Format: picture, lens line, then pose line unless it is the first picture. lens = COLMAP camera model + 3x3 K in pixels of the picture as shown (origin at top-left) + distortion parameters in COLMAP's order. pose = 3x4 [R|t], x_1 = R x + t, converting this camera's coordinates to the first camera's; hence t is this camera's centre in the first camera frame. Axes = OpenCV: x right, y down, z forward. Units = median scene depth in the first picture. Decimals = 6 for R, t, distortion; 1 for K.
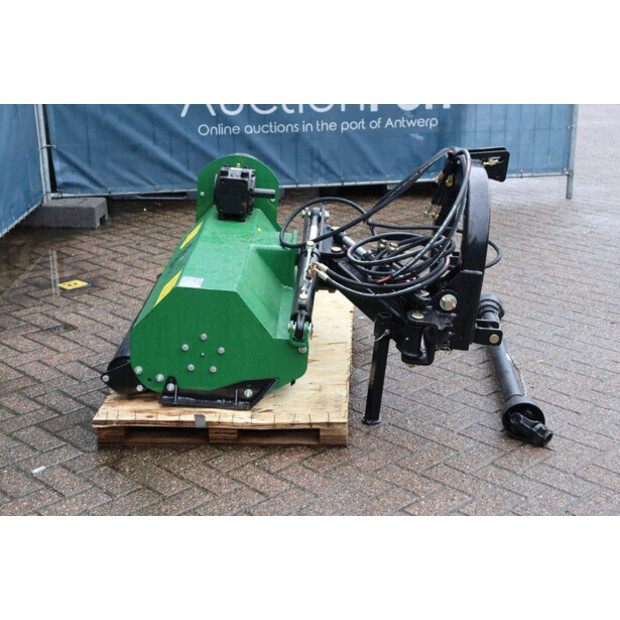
lens RADIAL K [[1032.3, 0, 310.5], [0, 1032.3, 307.4], [0, 0, 1]] dist [0.165396, 0.000000]
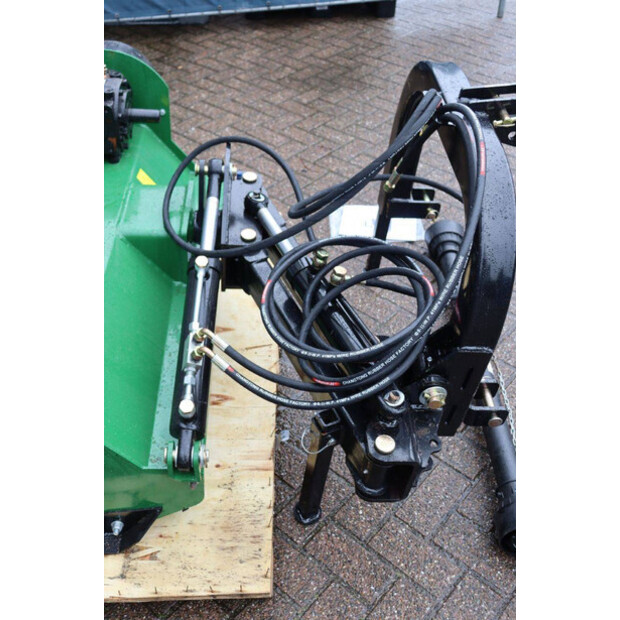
lens RADIAL K [[649.8, 0, 309.8], [0, 649.8, 309.5], [0, 0, 1]] dist [-0.004406, 0.000000]
pose [[0.997382, -0.044574, 0.056938, 0.042465], [0.017910, 0.915158, 0.402698, -0.199576], [-0.070057, -0.400624, 0.913560, 0.670909]]
